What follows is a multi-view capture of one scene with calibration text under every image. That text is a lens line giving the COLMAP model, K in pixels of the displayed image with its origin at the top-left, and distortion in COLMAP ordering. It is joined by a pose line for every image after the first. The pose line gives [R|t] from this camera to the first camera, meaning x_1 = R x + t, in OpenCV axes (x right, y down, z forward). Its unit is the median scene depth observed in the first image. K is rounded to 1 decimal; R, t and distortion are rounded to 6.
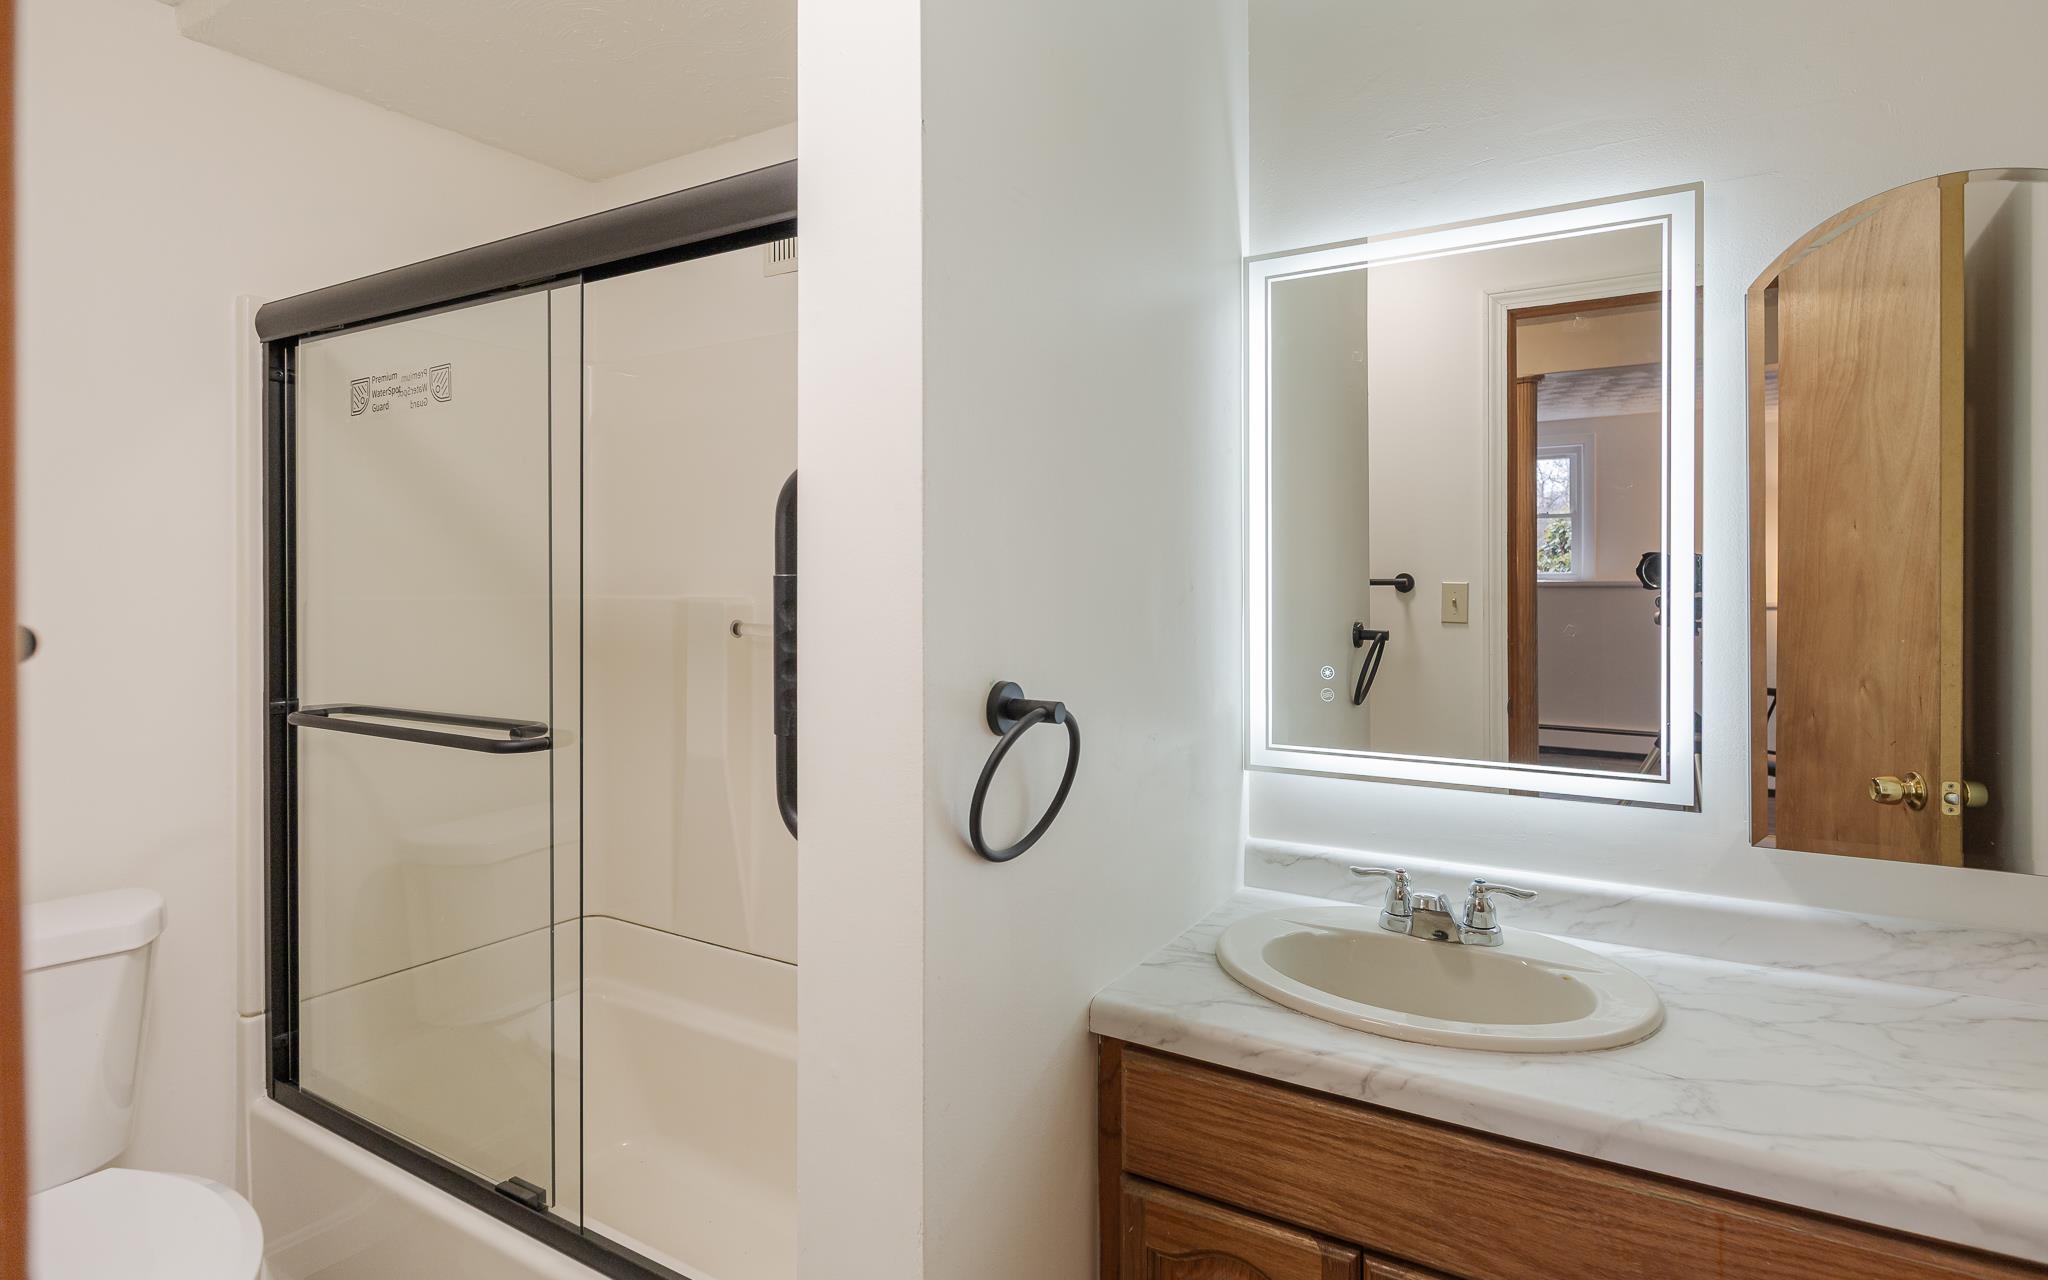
lens RADIAL K [[1043.5, 0, 1017.7], [0, 1043.5, 598.7], [0, 0, 1]] dist [-0.001124, 0.000501]
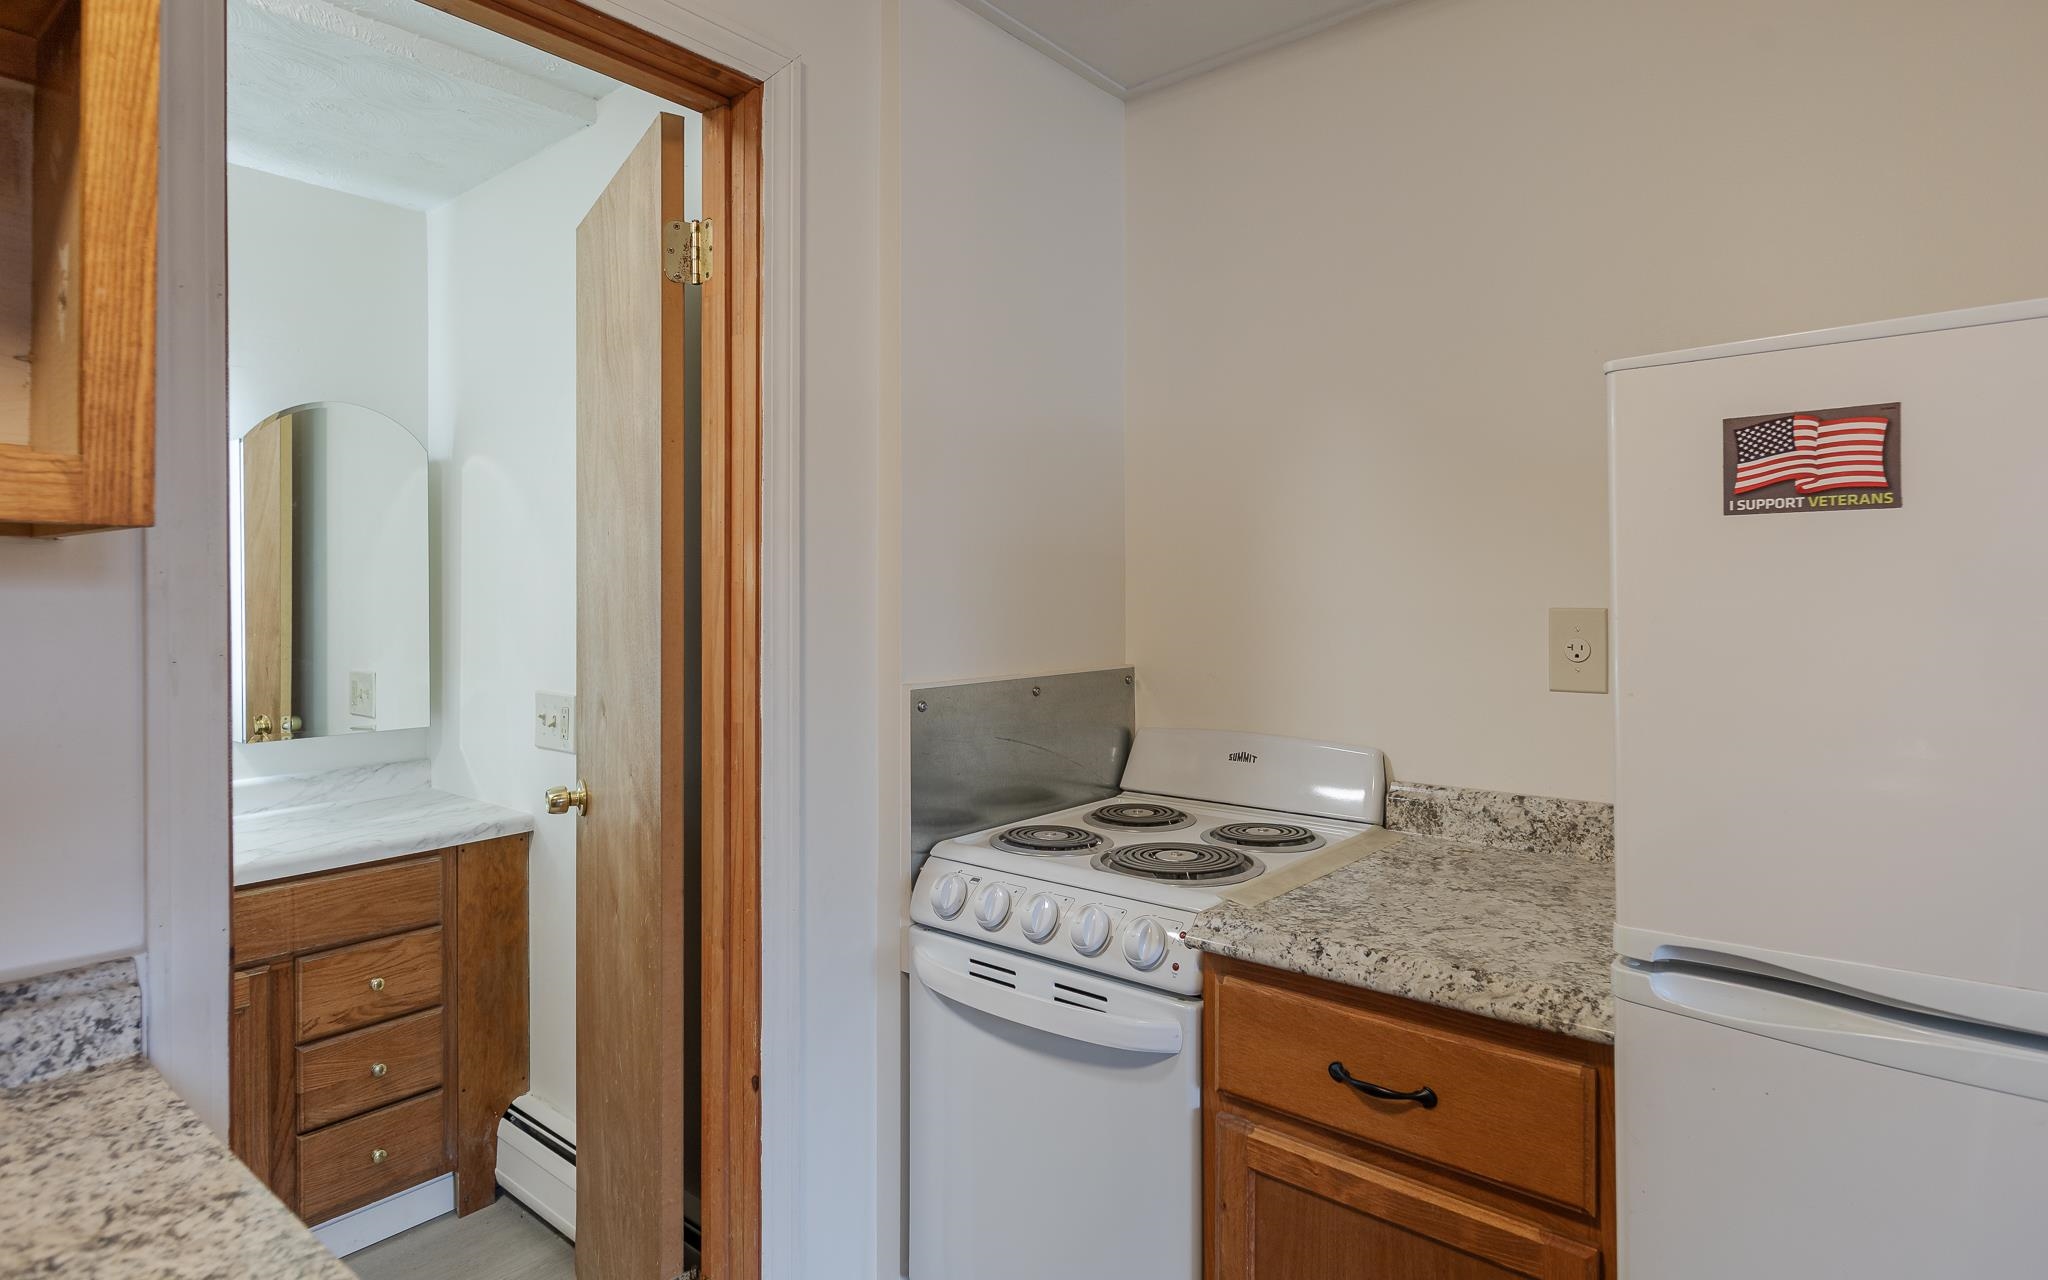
lens RADIAL K [[1082.6, 0, 1016.4], [0, 1082.6, 610.1], [0, 0, 1]] dist [0.001861, 0.000262]
pose [[0.129764, -0.004300, 0.991536, -0.745477], [0.007417, 0.999967, 0.003365, 0.007233], [-0.991517, 0.006918, 0.129792, -0.432733]]
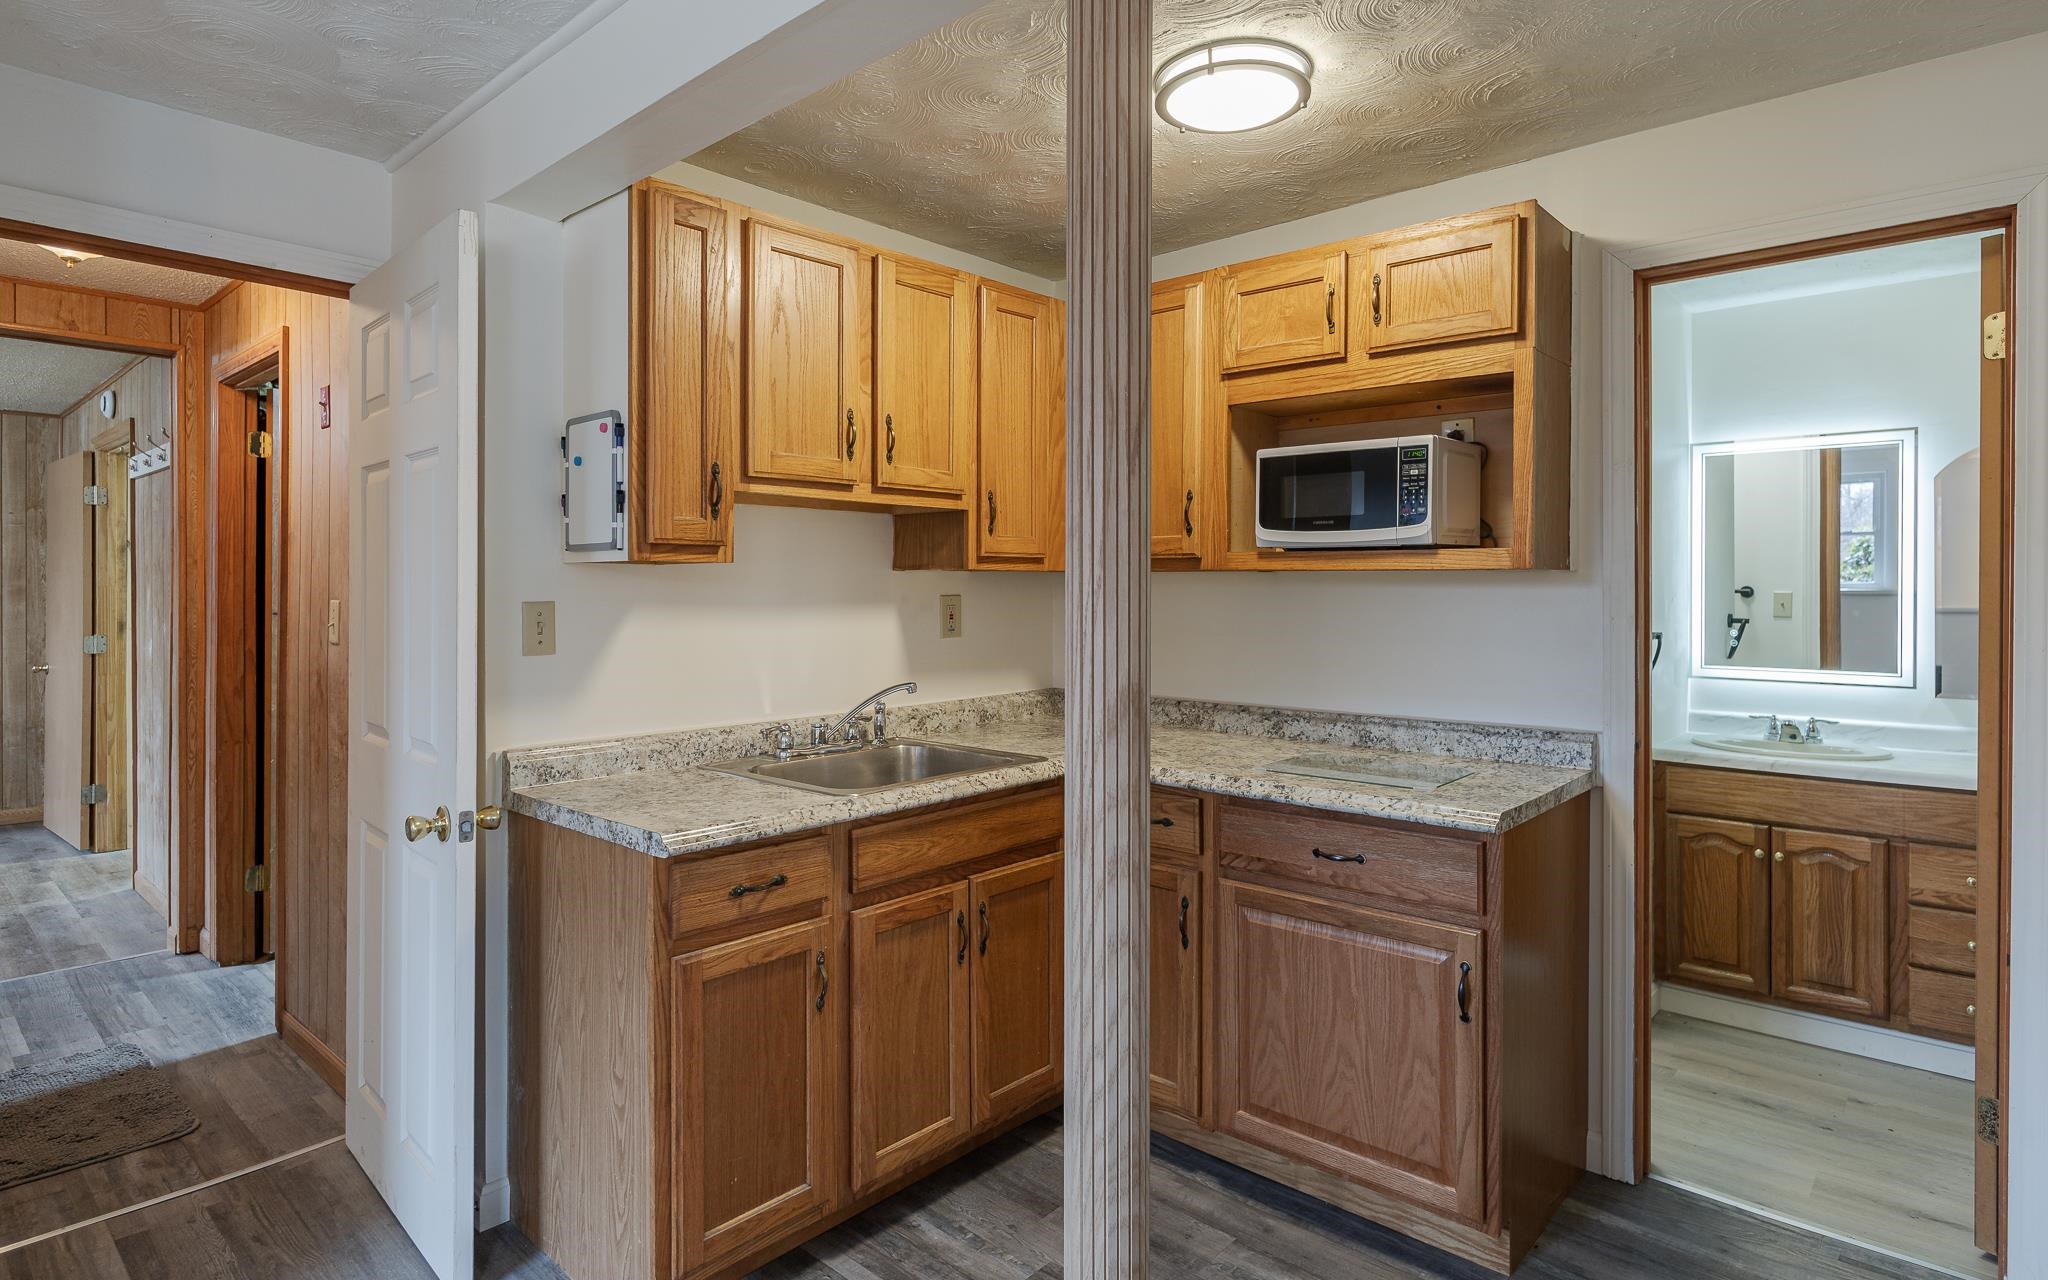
lens RADIAL K [[1082.6, 0, 1016.4], [0, 1082.6, 610.1], [0, 0, 1]] dist [0.001861, 0.000262]
pose [[0.982306, 0.002437, -0.187267, -0.736350], [-0.001886, 0.999993, 0.003123, 0.017224], [0.187273, -0.002714, 0.982304, -1.482061]]
